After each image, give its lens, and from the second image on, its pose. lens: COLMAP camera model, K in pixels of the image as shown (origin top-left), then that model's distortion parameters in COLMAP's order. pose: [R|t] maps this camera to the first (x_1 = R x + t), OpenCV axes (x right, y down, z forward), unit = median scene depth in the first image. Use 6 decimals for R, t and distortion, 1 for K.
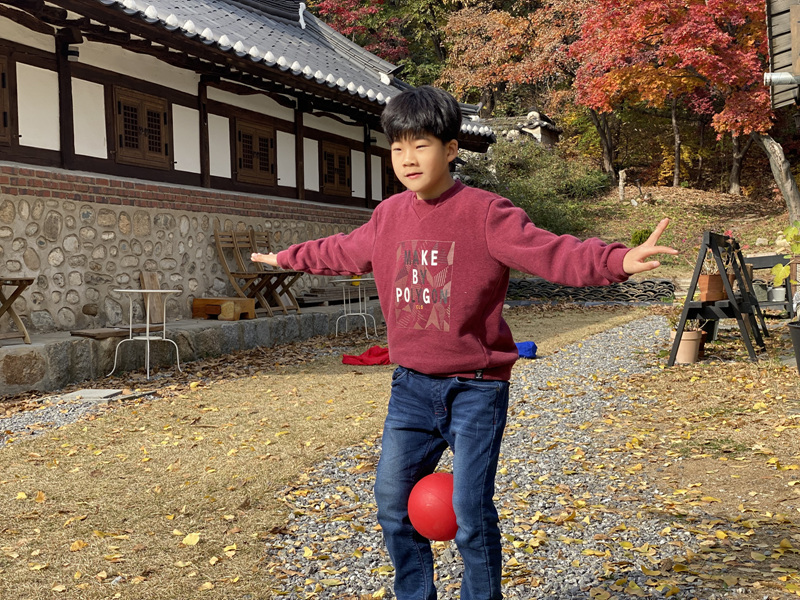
lens RADIAL K [[1179.4, 0, 391.3], [0, 1179.4, 297.2], [0, 0, 1]] dist [0.182438, -0.371427]
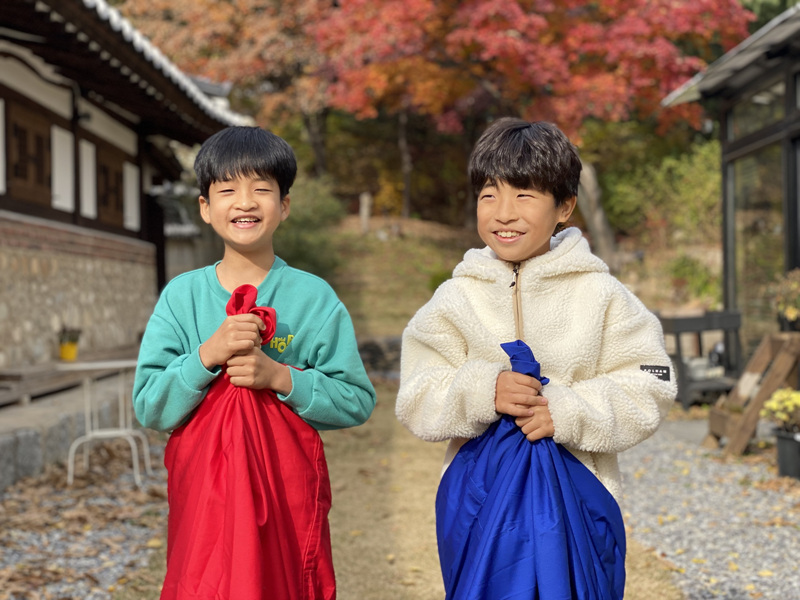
lens RADIAL K [[1179.4, 0, 391.3], [0, 1179.4, 297.2], [0, 0, 1]] dist [0.182438, -0.371427]
pose [[0.950507, 0.008201, 0.310595, -0.062180], [0.002033, 0.999466, -0.032611, -0.021691], [-0.310696, 0.031629, 0.949983, 0.412570]]
